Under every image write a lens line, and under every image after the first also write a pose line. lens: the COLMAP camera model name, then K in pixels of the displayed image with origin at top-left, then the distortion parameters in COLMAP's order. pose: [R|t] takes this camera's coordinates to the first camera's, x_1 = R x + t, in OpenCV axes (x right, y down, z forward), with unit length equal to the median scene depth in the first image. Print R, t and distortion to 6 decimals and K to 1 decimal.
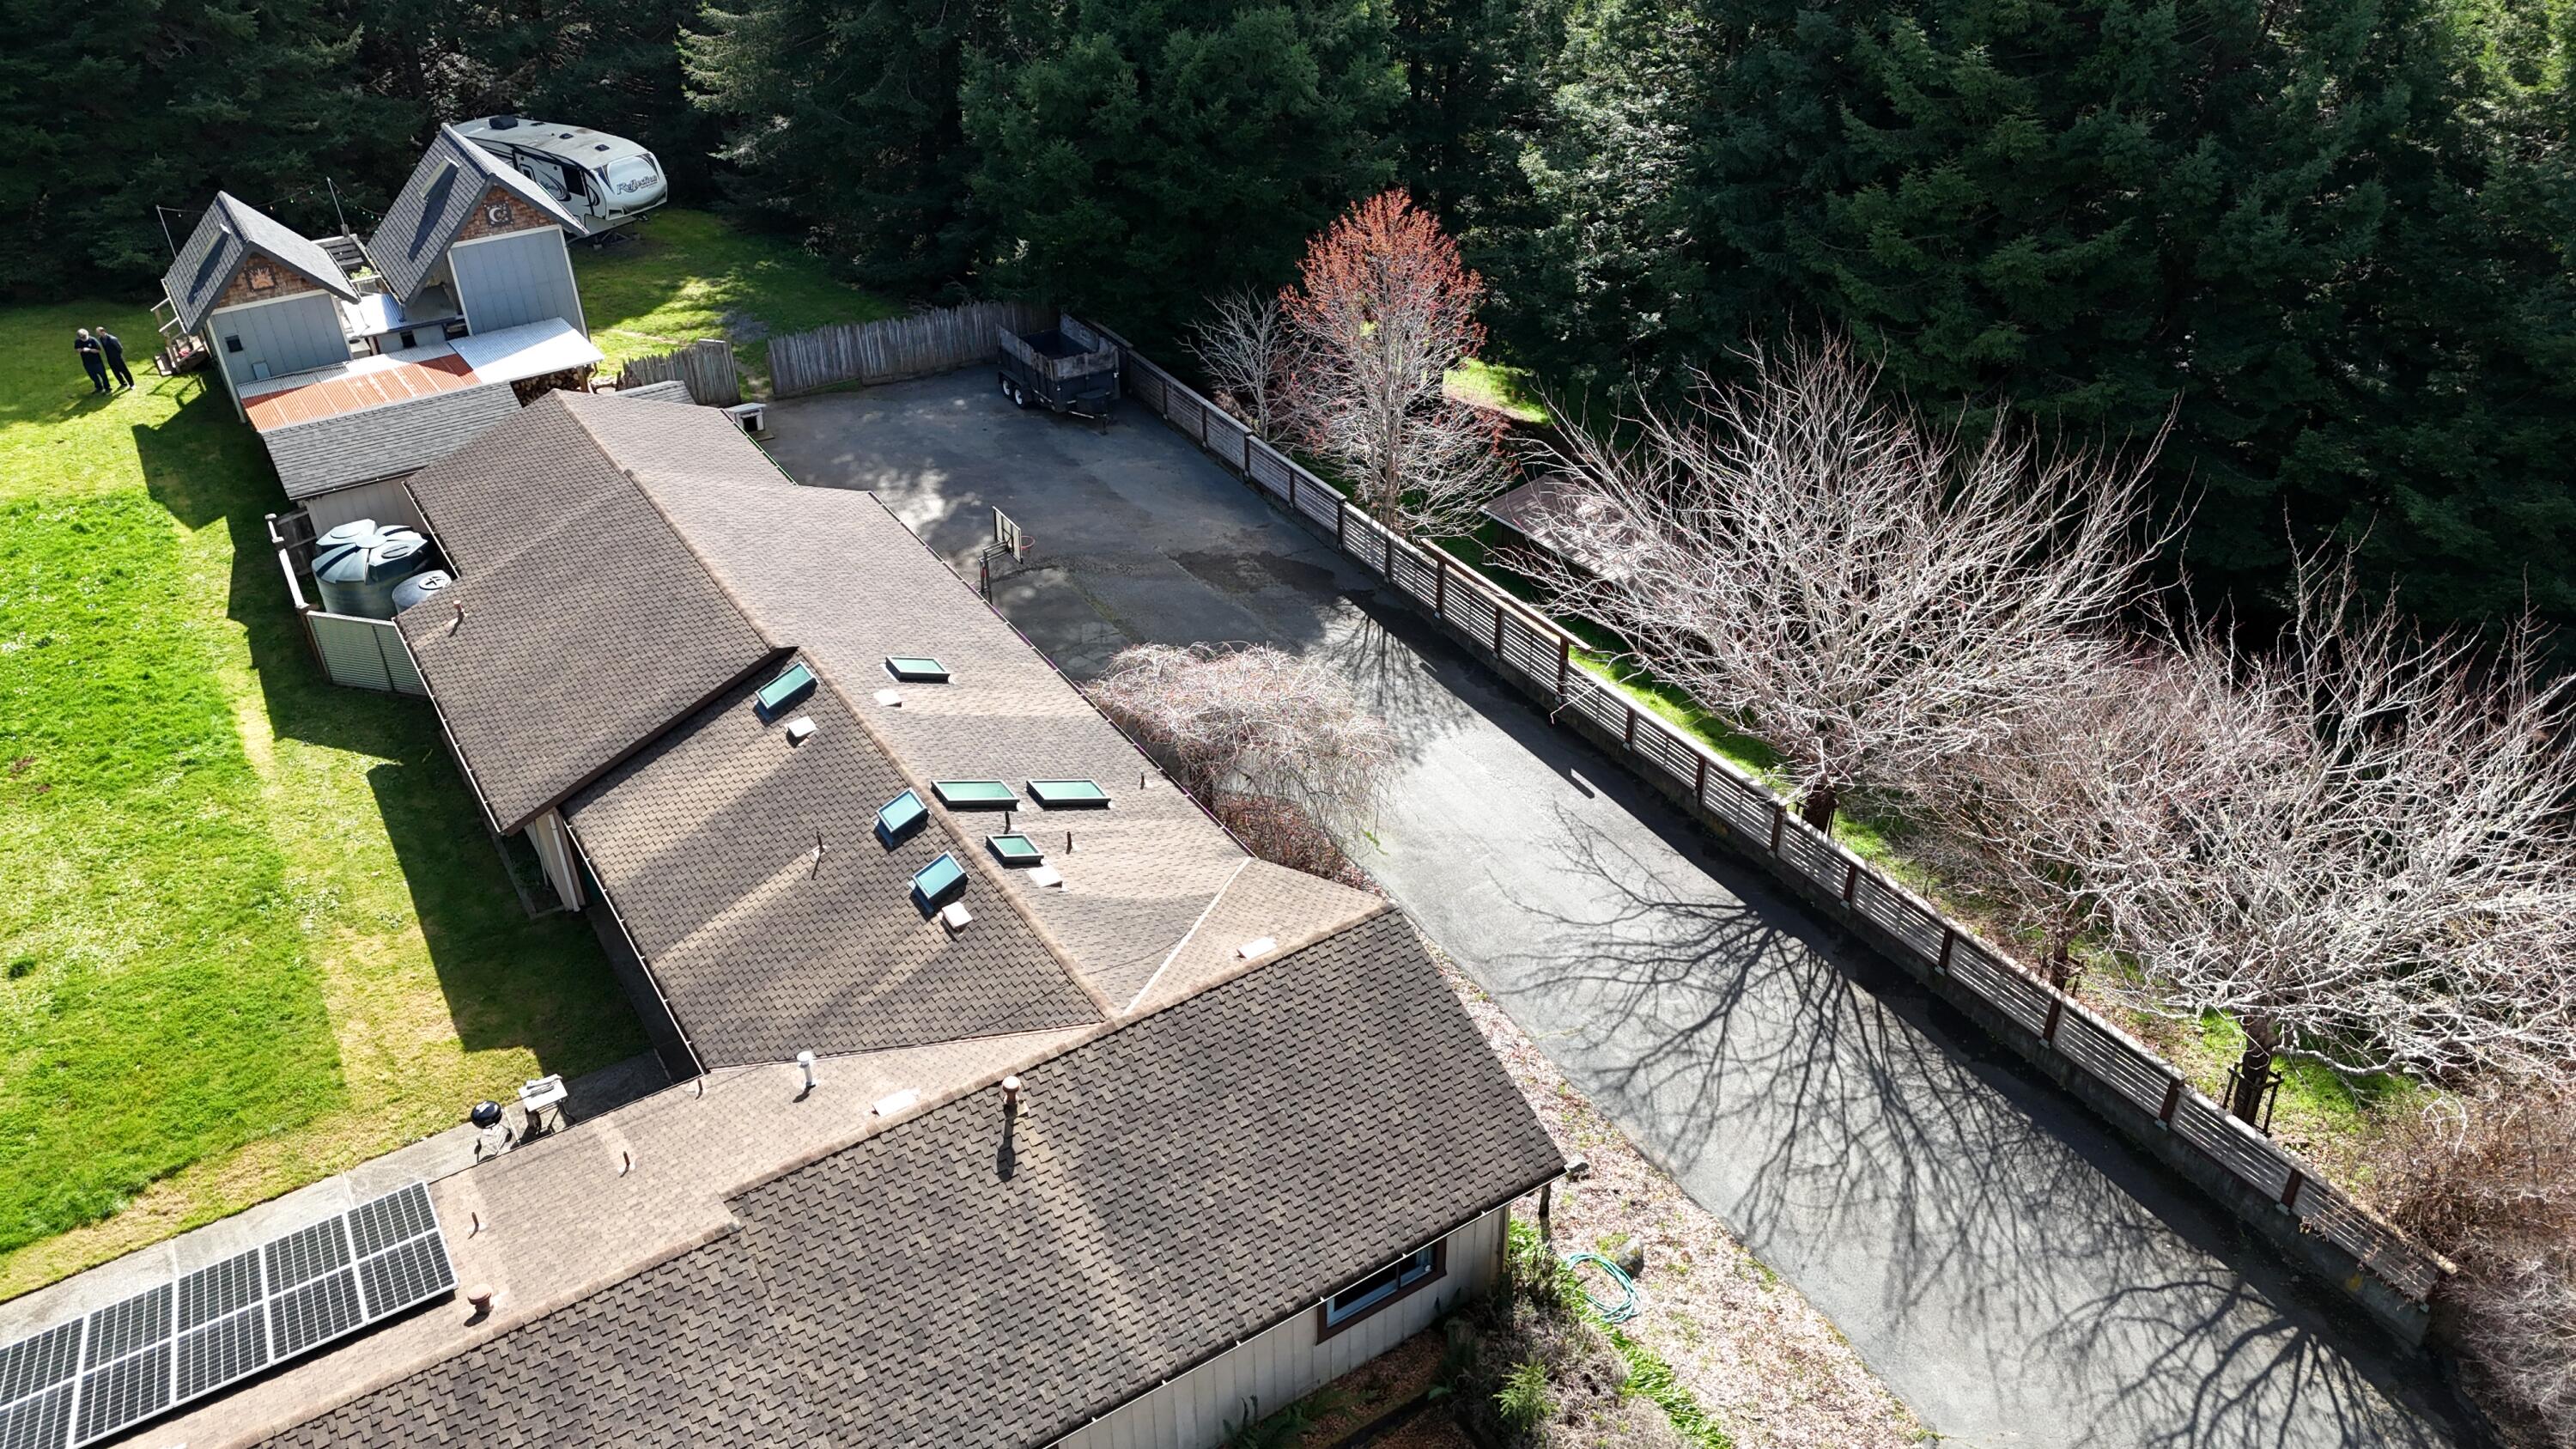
lens RADIAL K [[1839.1, 0, 1311.9], [0, 1839.1, 734.3], [0, 0, 1]] dist [0.061698, -0.048700]
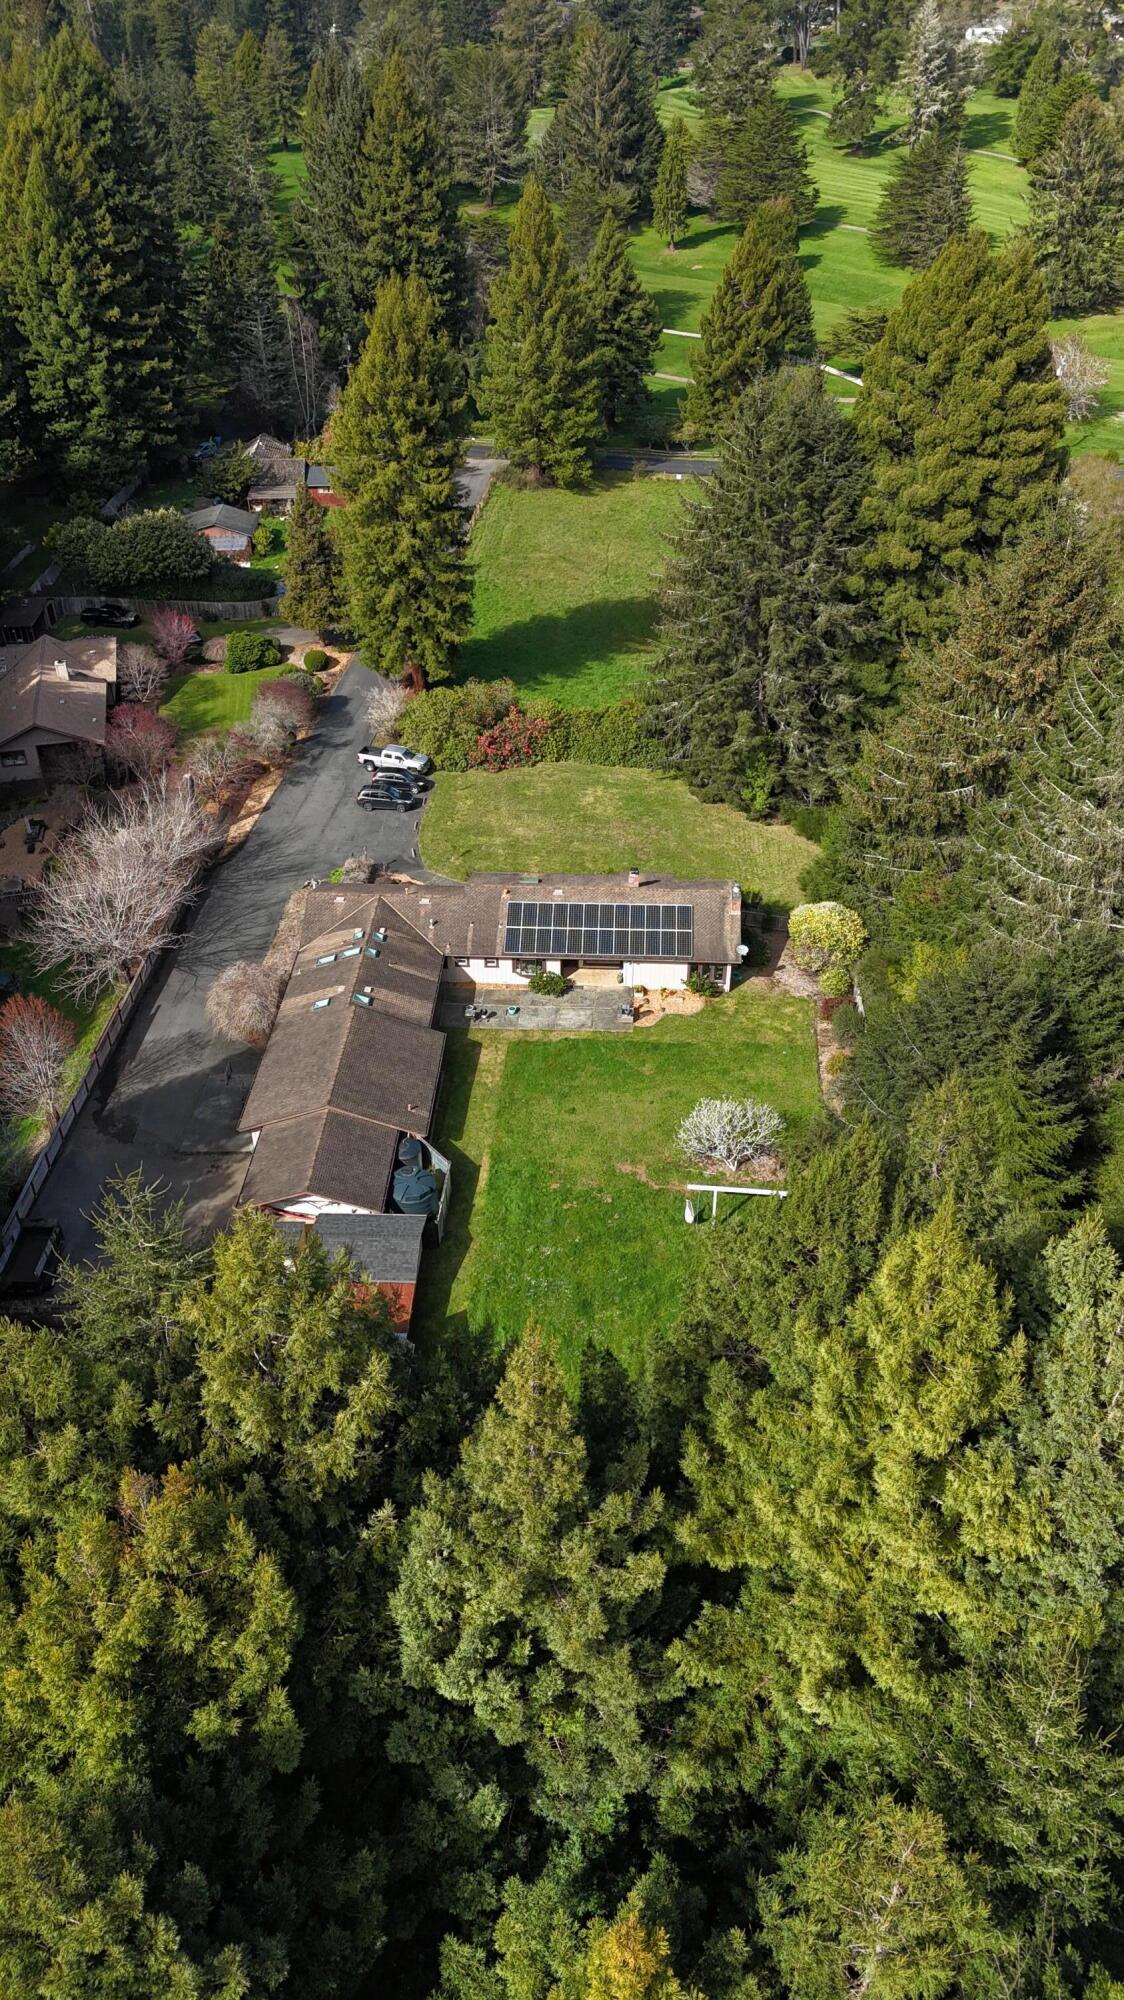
lens RADIAL K [[1427.6, 0, 547.3], [0, 1427.6, 996.8], [0, 0, 1]] dist [0.061698, -0.048700]
pose [[-0.798545, -0.350009, 0.489714, -1.577770], [0.346774, 0.397492, 0.849557, -1.828402], [-0.492010, 0.848230, -0.196041, 1.170048]]
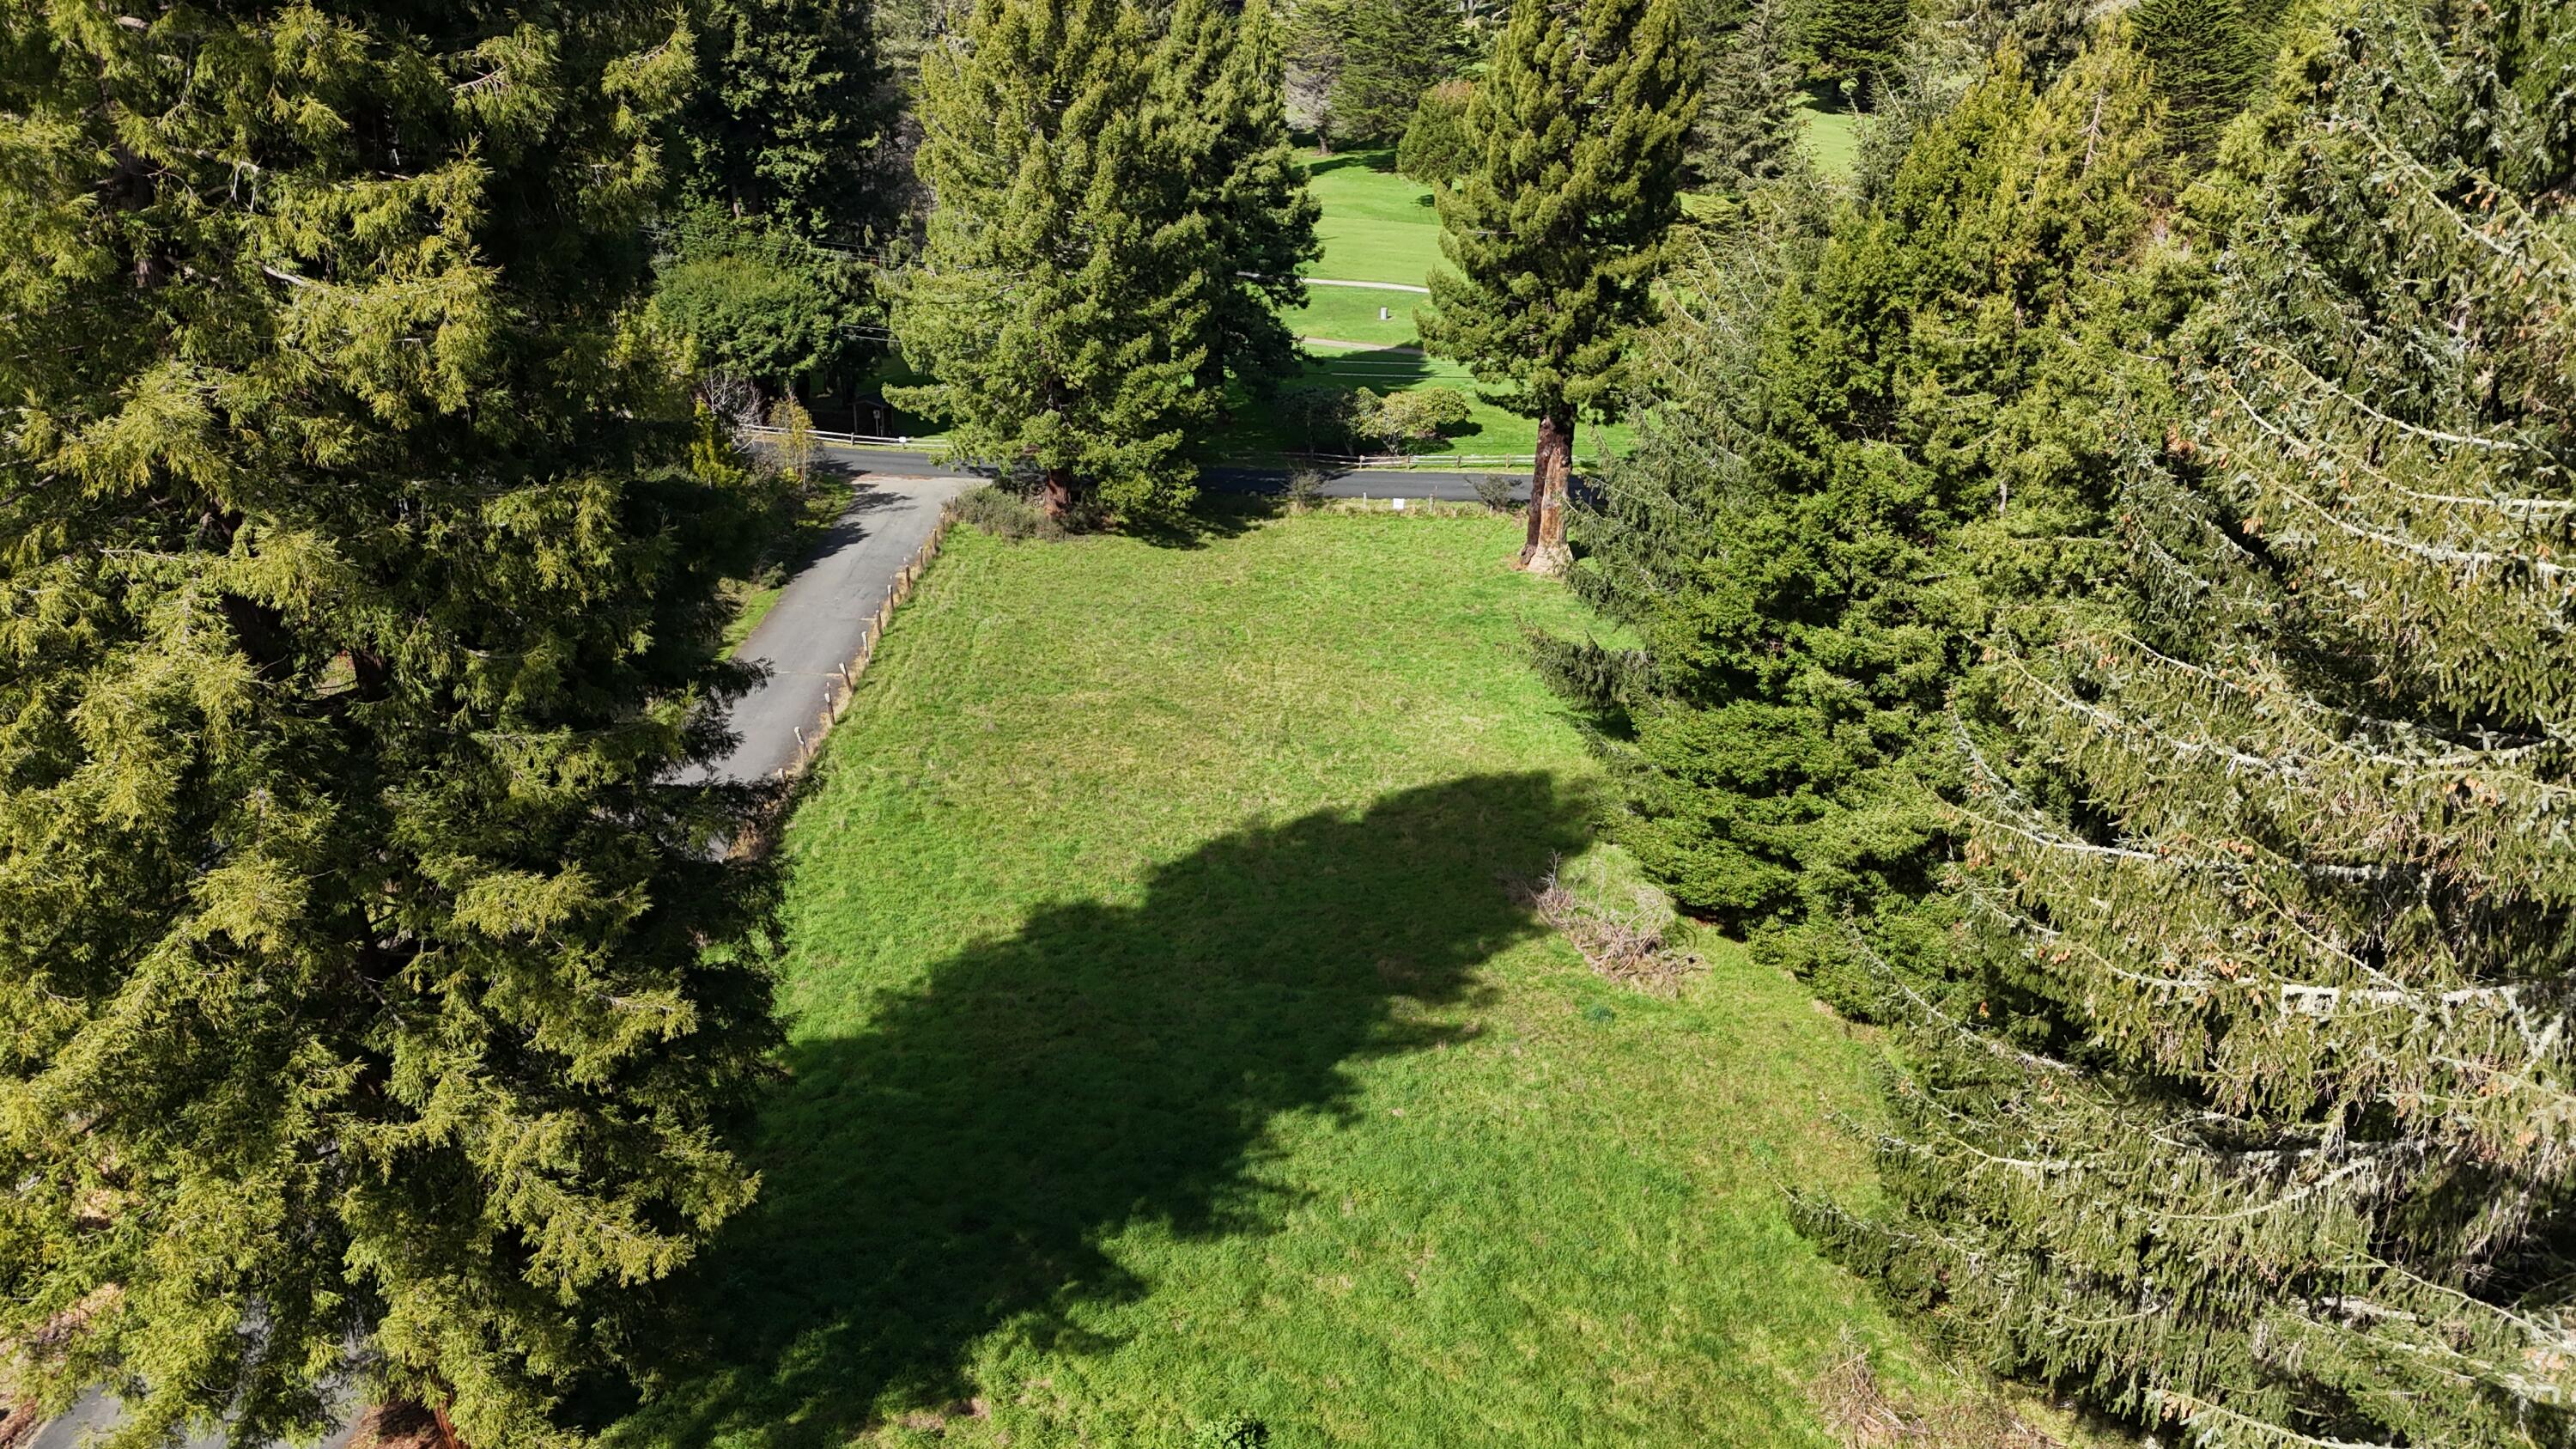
lens RADIAL K [[1839.1, 0, 1286.8], [0, 1839.1, 718.7], [0, 0, 1]] dist [0.061698, -0.048700]
pose [[-0.870392, -0.170985, 0.461716, -1.015877], [0.279352, 0.600711, 0.749072, -1.174398], [-0.405438, 0.780967, -0.475090, 0.756424]]
